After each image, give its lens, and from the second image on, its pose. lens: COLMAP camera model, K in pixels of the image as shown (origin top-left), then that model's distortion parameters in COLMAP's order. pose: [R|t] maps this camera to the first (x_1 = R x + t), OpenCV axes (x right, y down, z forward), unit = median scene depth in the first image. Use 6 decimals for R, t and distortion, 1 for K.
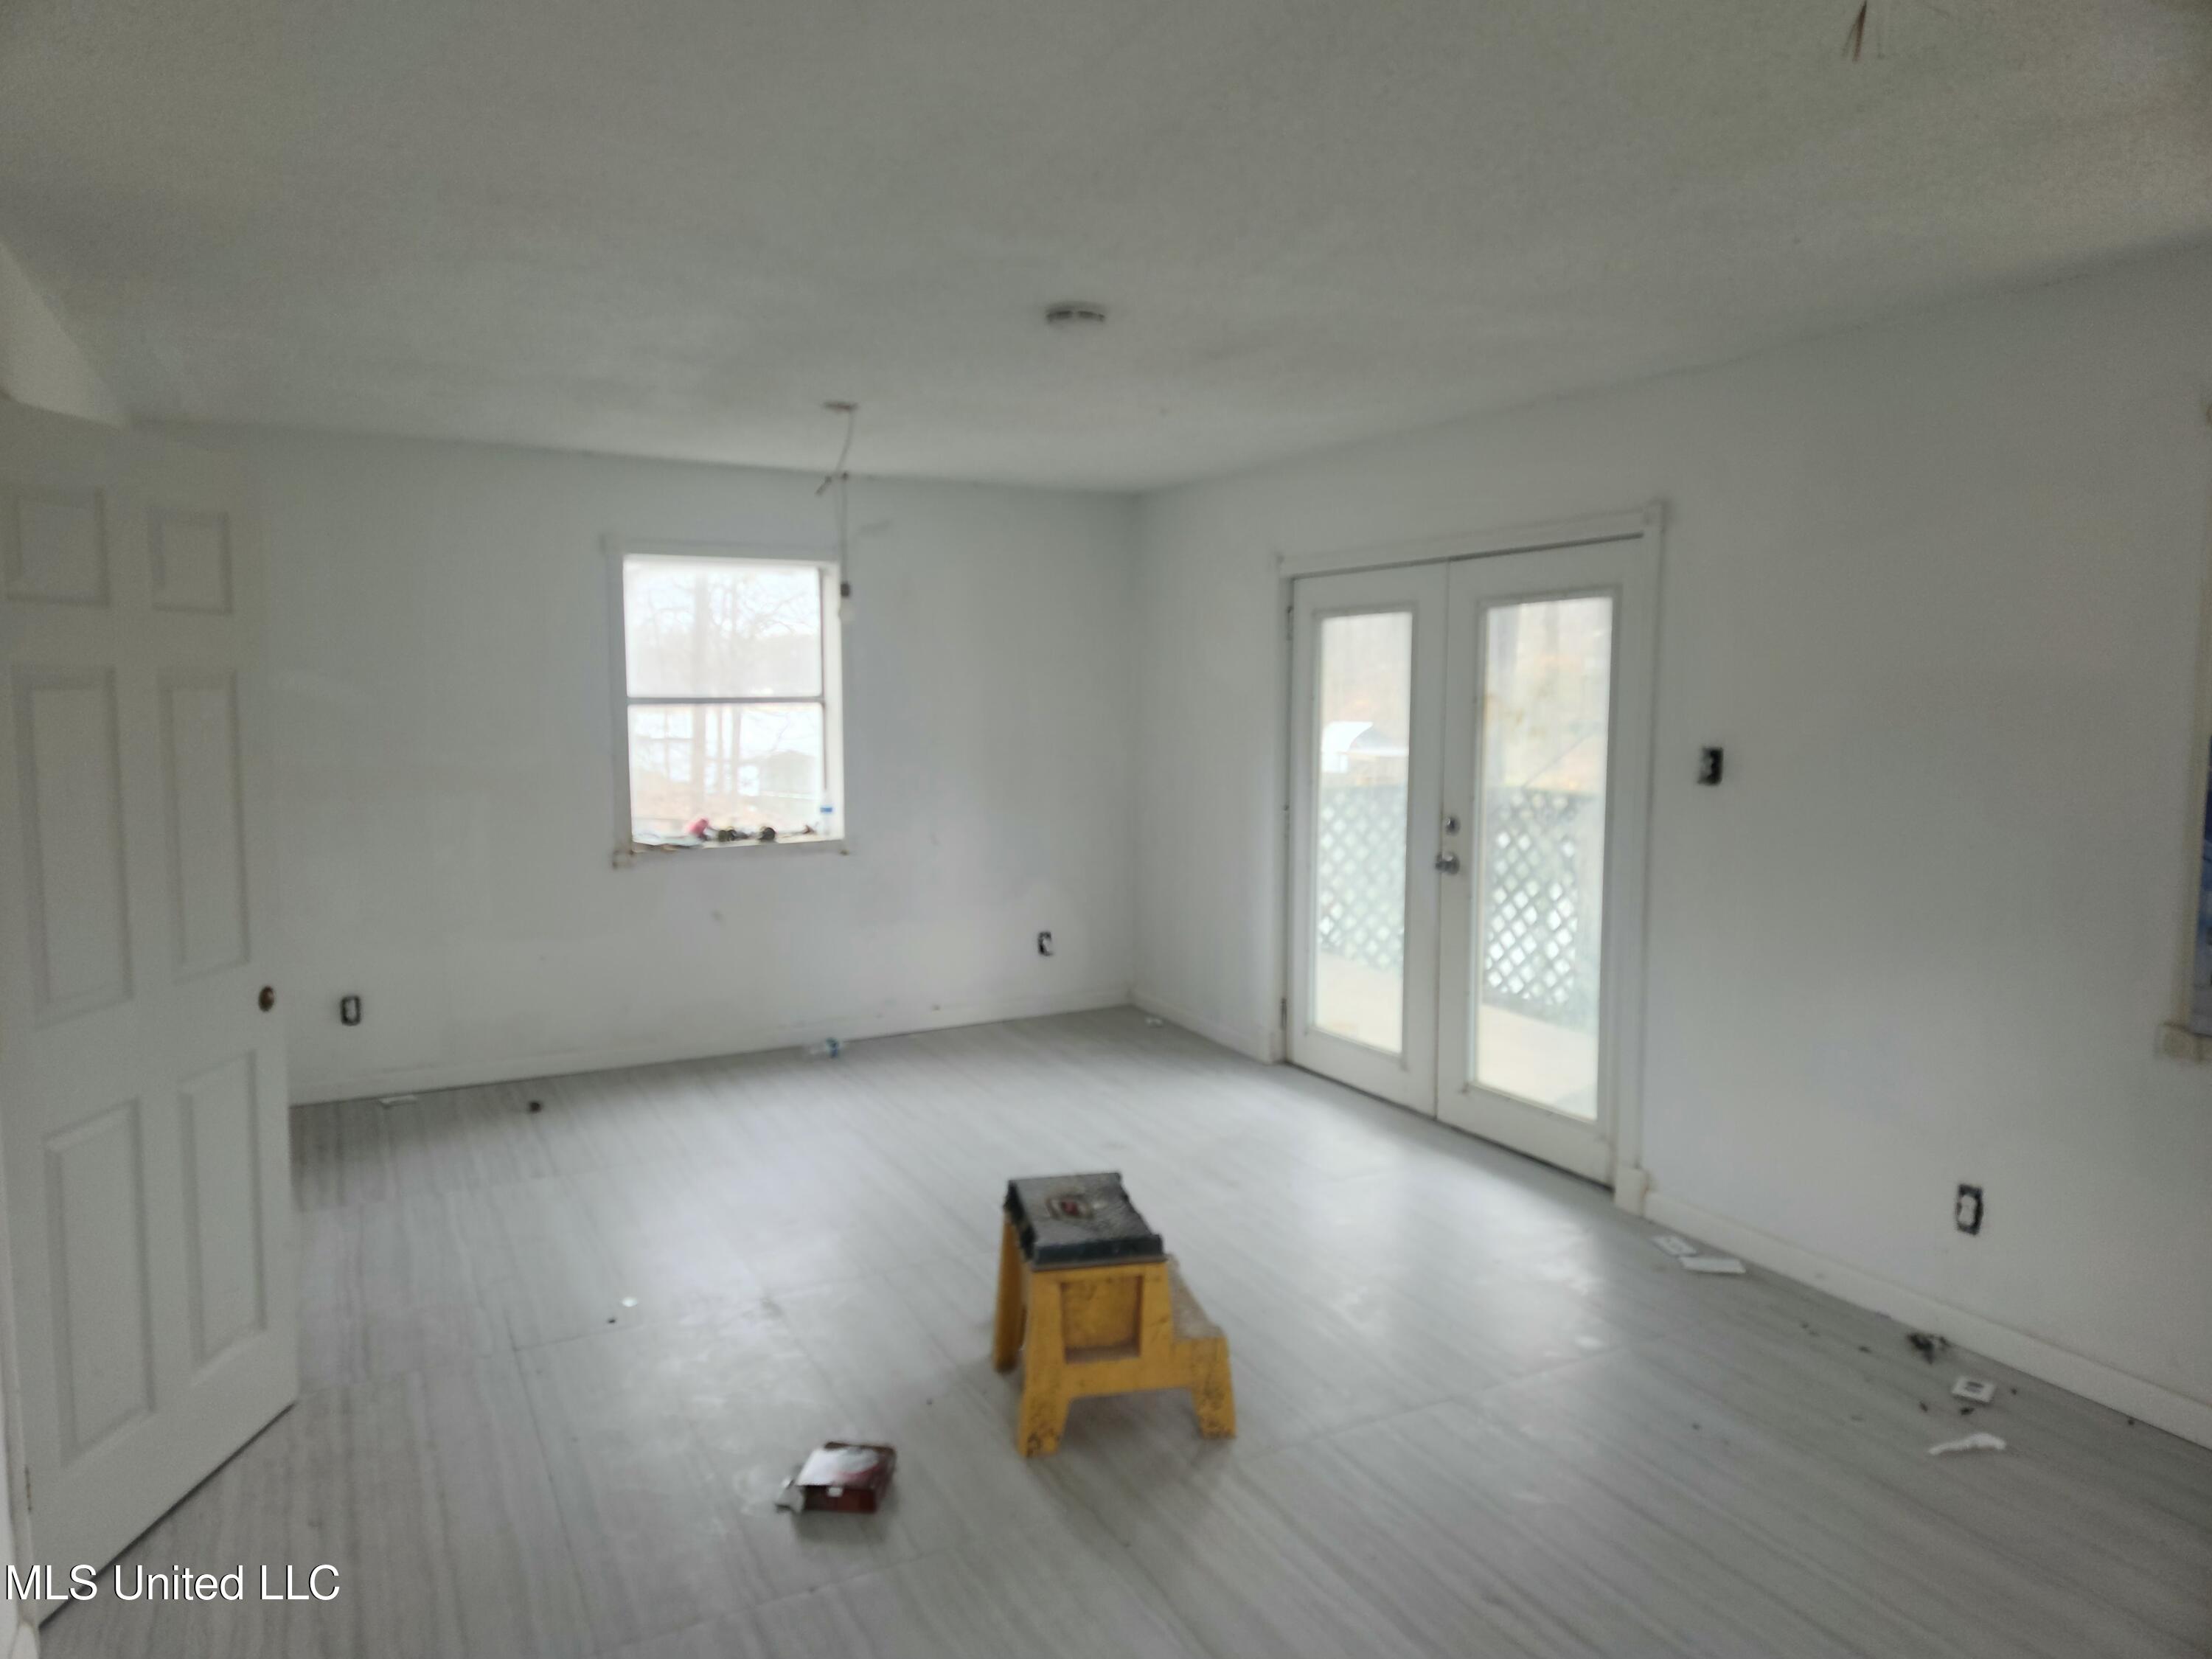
lens RADIAL K [[1482.9, 0, 1061.0], [0, 1482.9, 831.4], [0, 0, 1]] dist [0.079858, -0.067500]
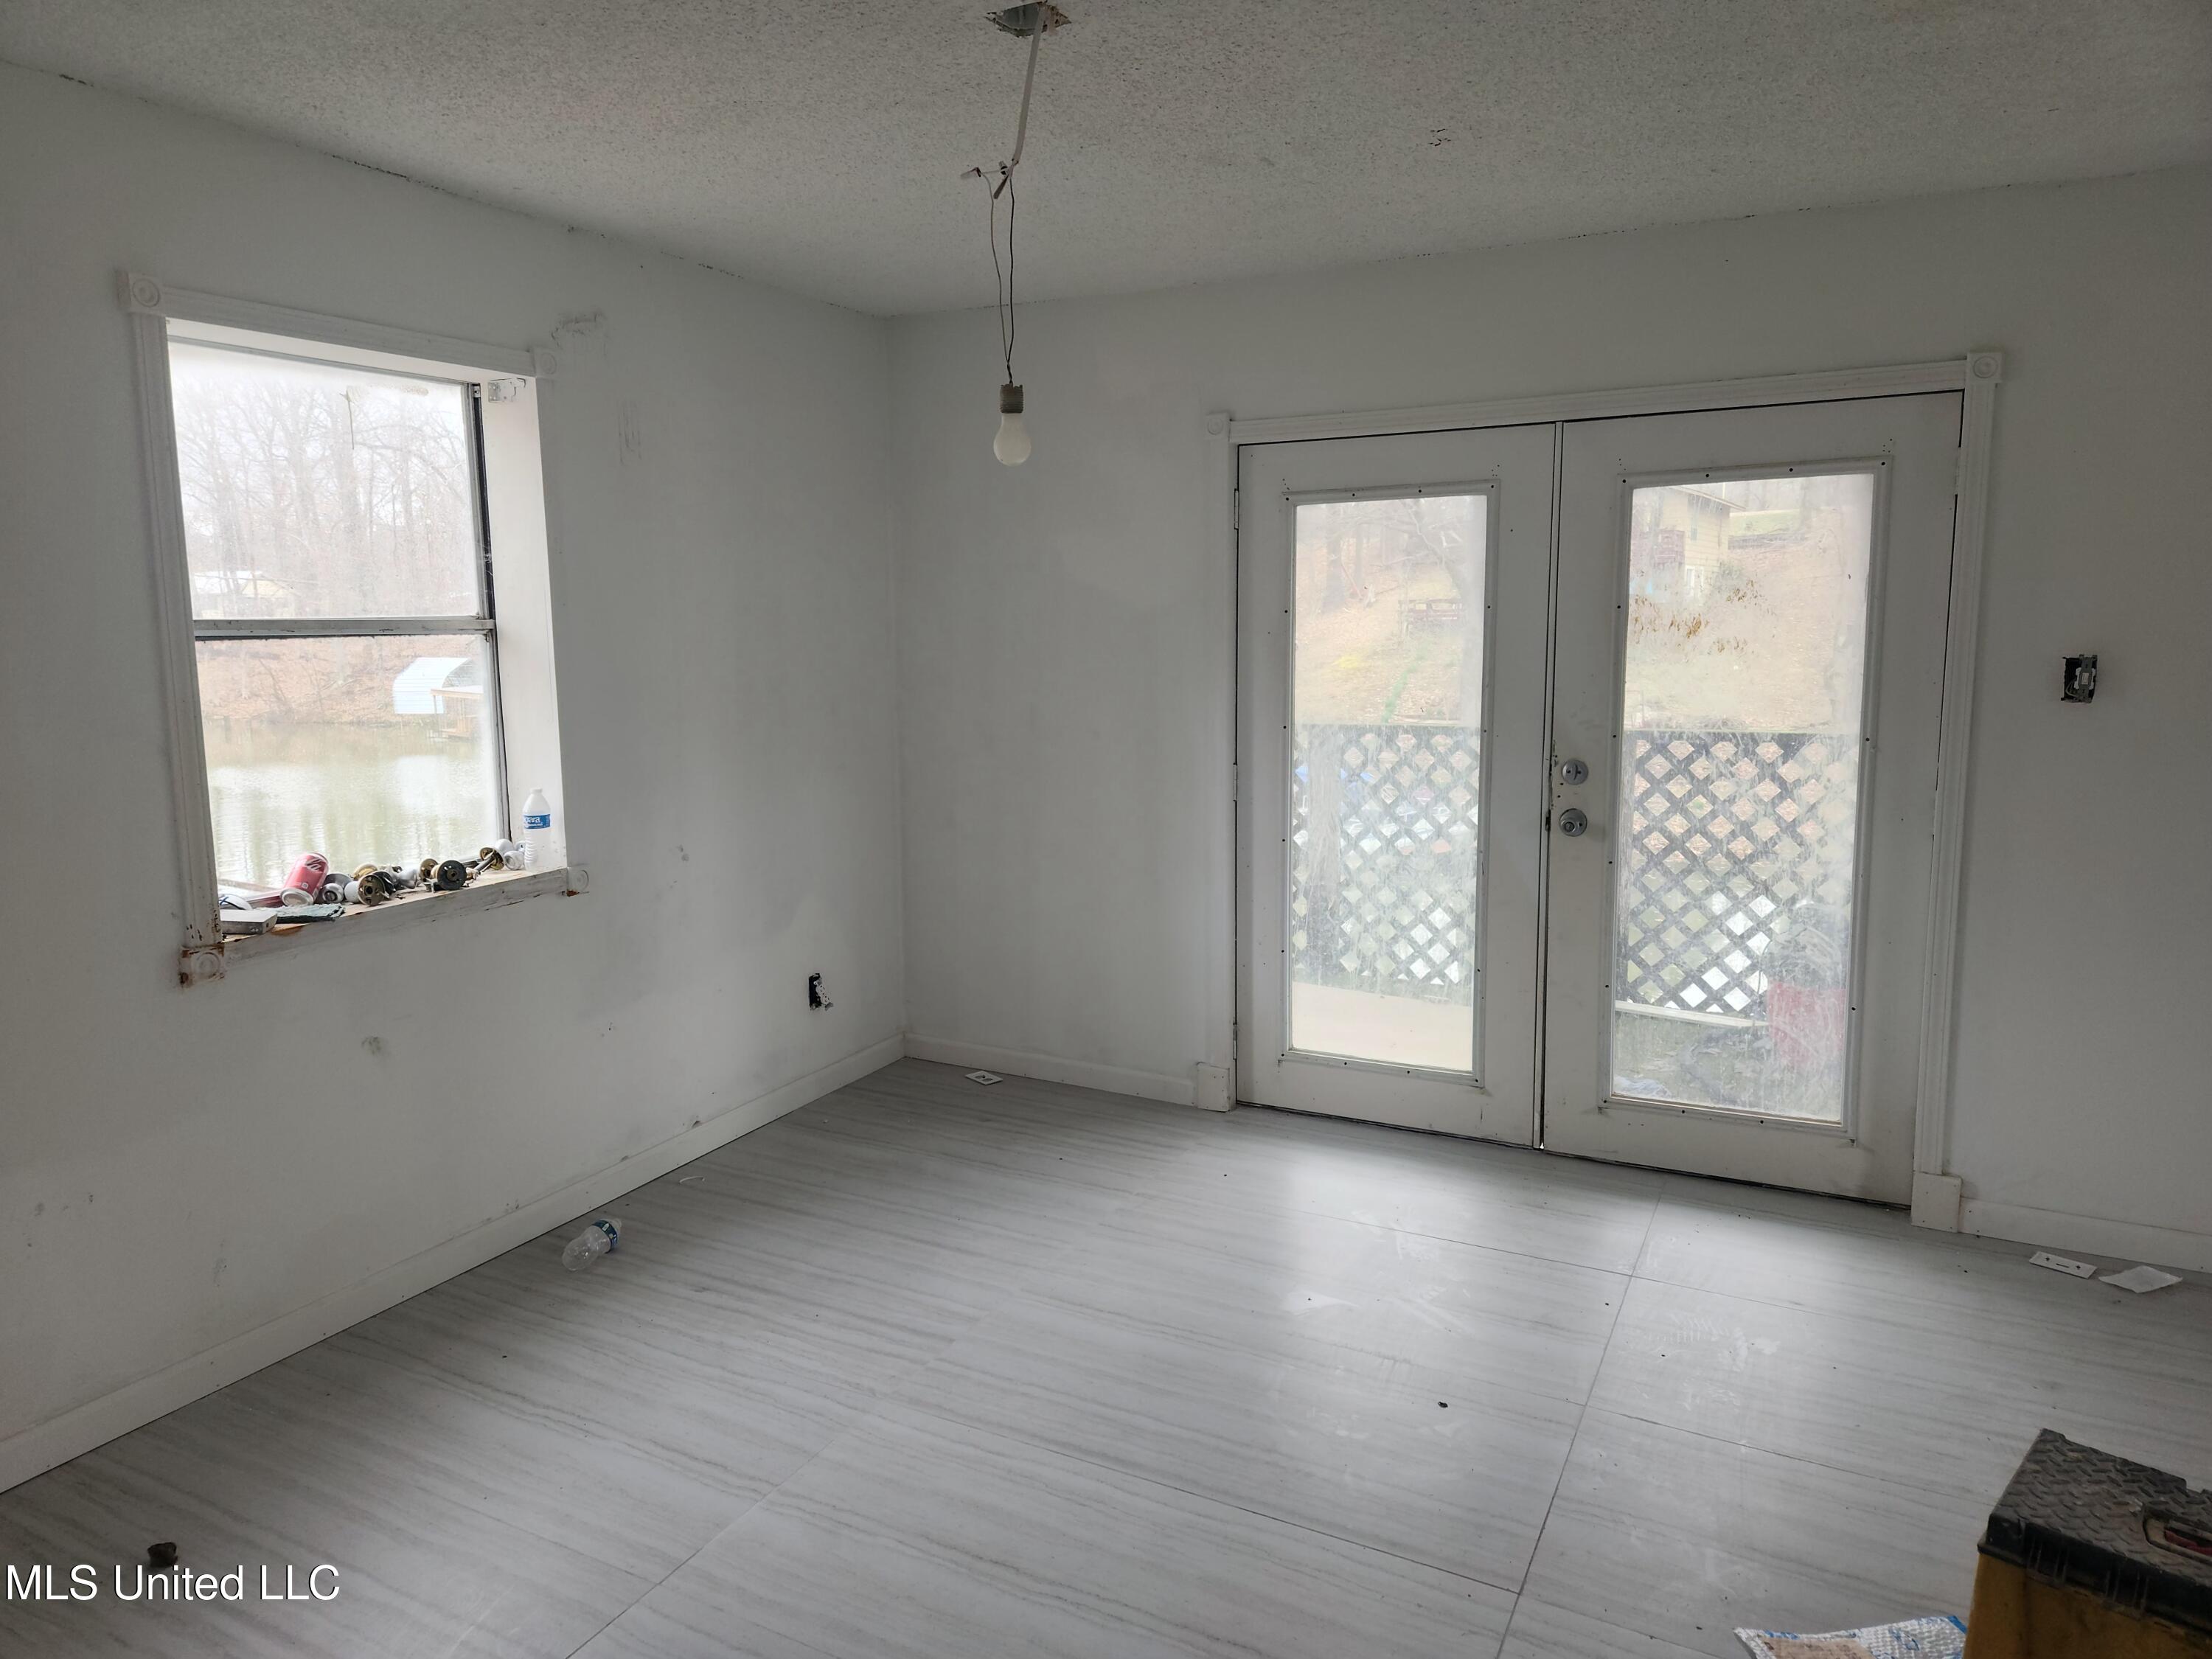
lens RADIAL K [[1482.9, 0, 1061.0], [0, 1482.9, 831.4], [0, 0, 1]] dist [0.079858, -0.067500]
pose [[0.807048, -0.091928, 0.583286, -0.354511], [0.065754, 0.995655, 0.065940, -0.037262], [-0.586813, -0.014863, 0.809586, 0.463142]]
